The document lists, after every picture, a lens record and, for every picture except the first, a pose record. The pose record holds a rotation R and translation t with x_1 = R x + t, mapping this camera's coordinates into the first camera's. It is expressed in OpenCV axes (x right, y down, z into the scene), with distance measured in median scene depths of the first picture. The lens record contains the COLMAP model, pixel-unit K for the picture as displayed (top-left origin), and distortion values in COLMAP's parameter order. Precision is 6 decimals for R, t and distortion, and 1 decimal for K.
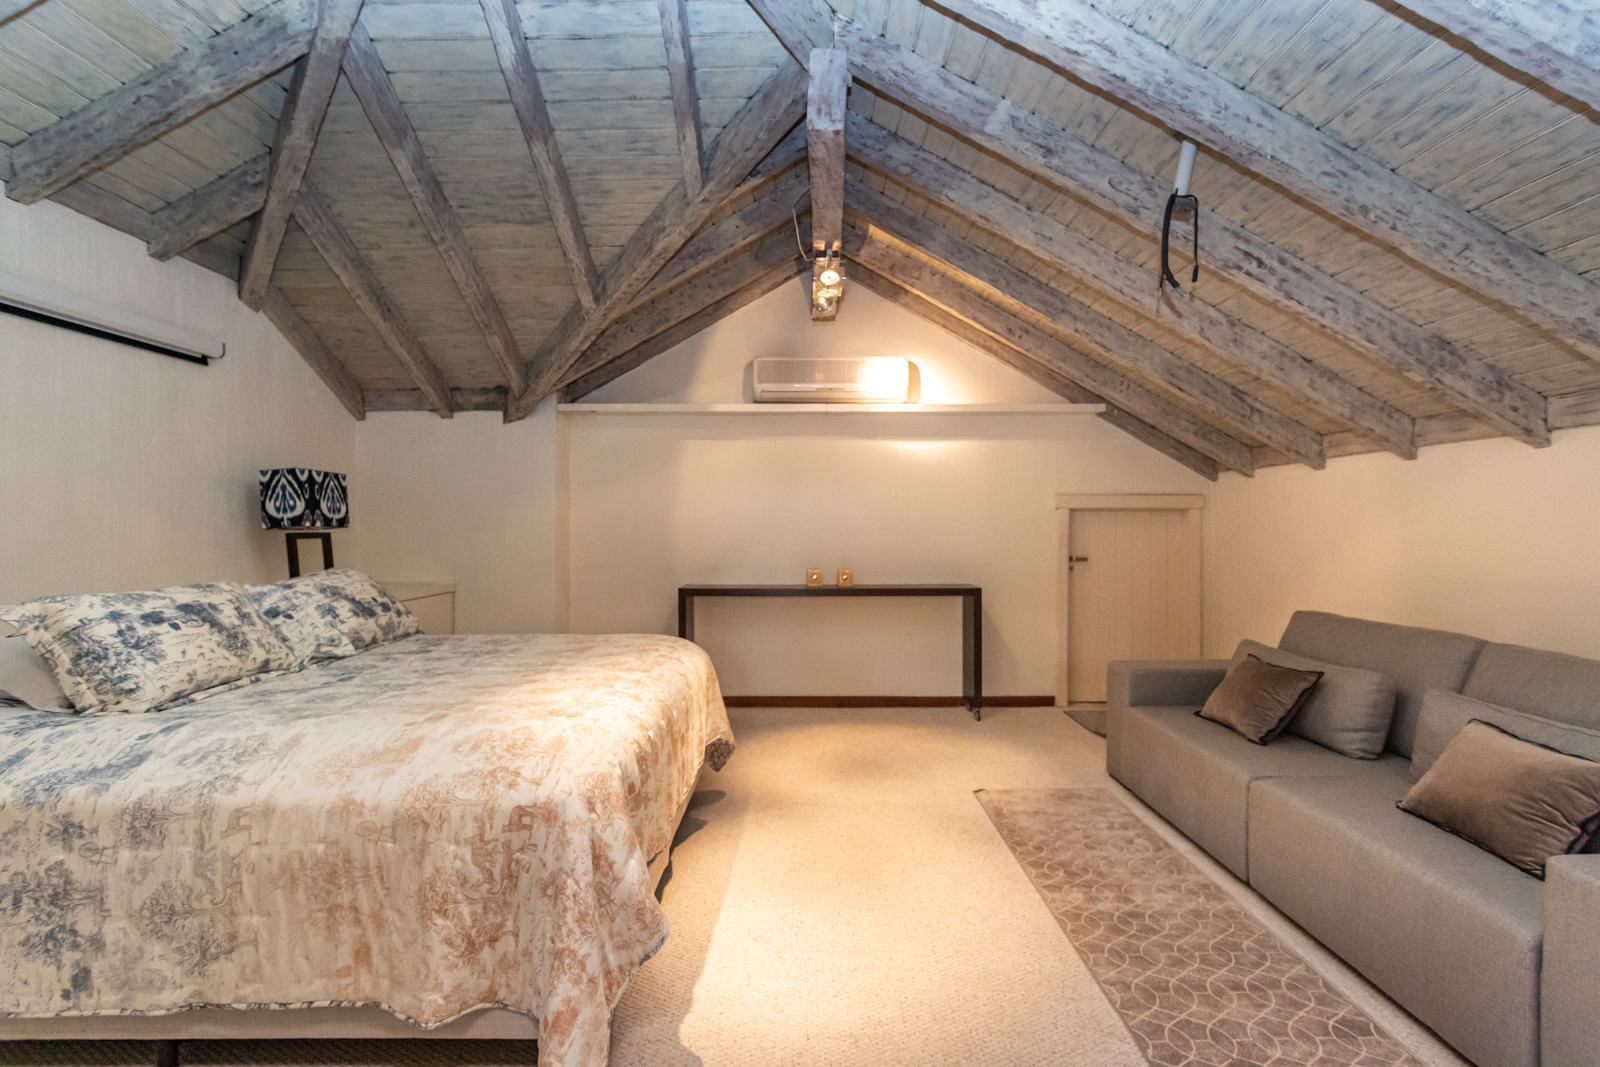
lens RADIAL K [[757.9, 0, 810.1], [0, 757.9, 527.8], [0, 0, 1]] dist [-0.004907, 0.004441]
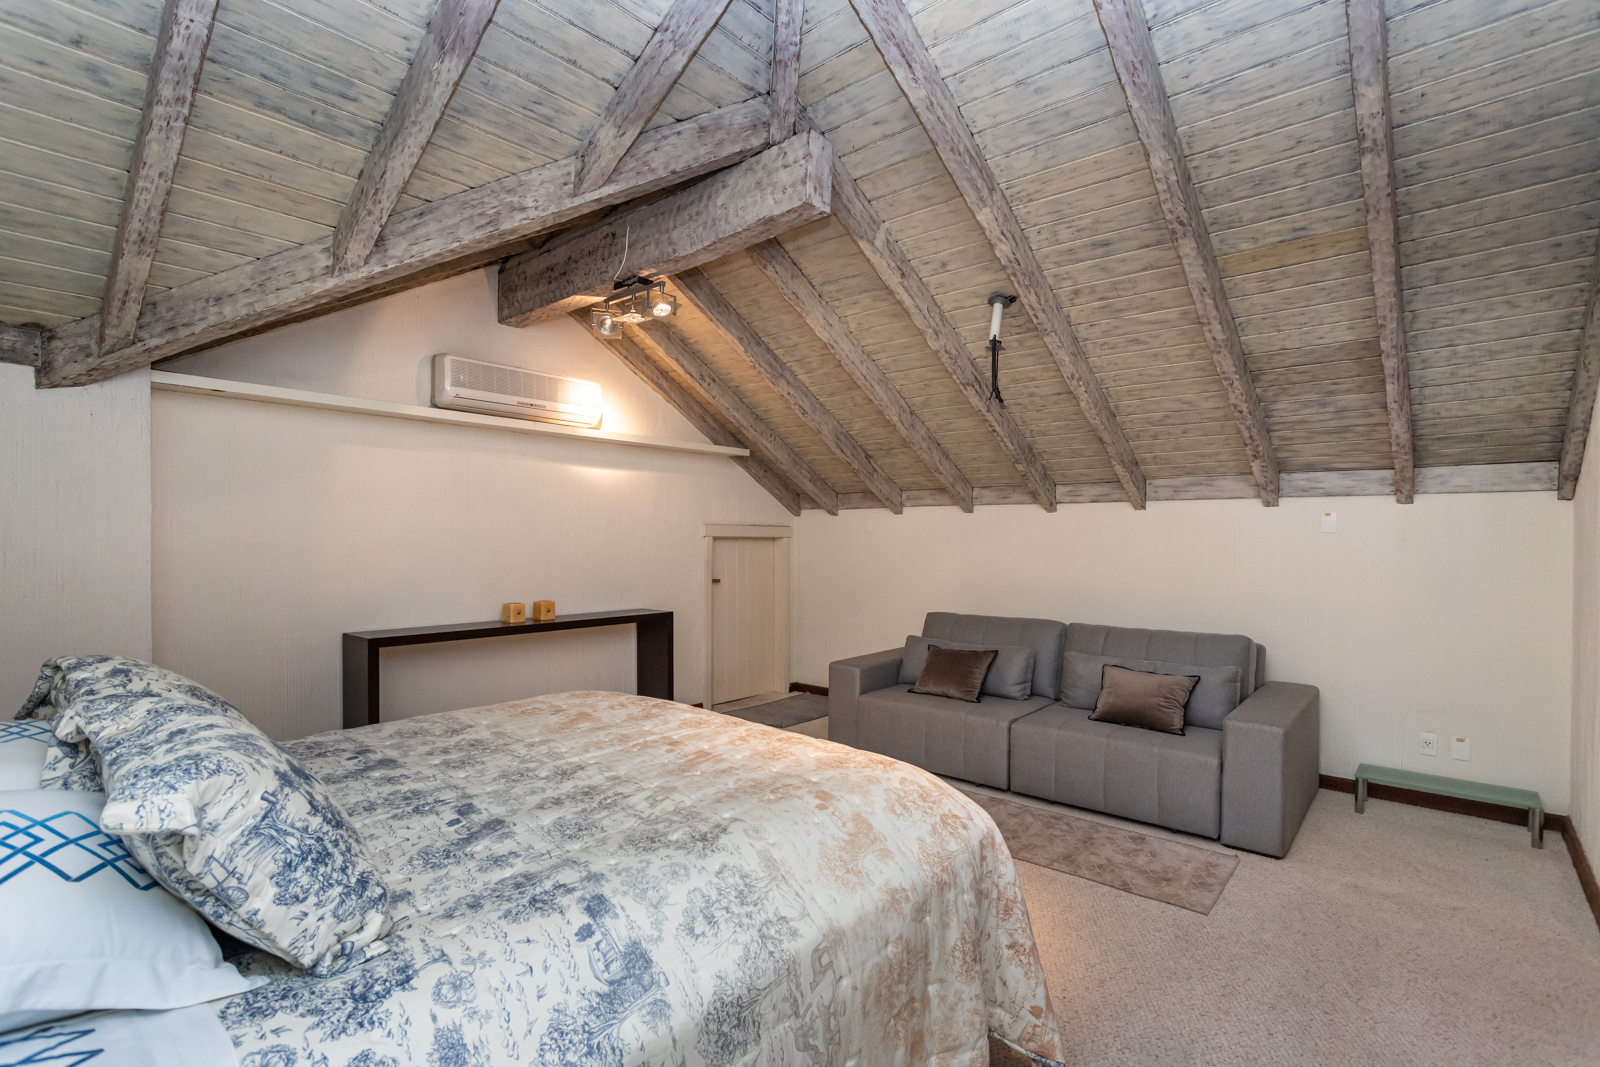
lens RADIAL K [[757.9, 0, 813.9], [0, 757.9, 539.1], [0, 0, 1]] dist [-0.004907, 0.004441]
pose [[0.645946, 0.004102, 0.763372, -0.542848], [-0.003379, 0.999991, -0.002514, -0.025238], [-0.763375, -0.000955, 0.645954, 0.189279]]
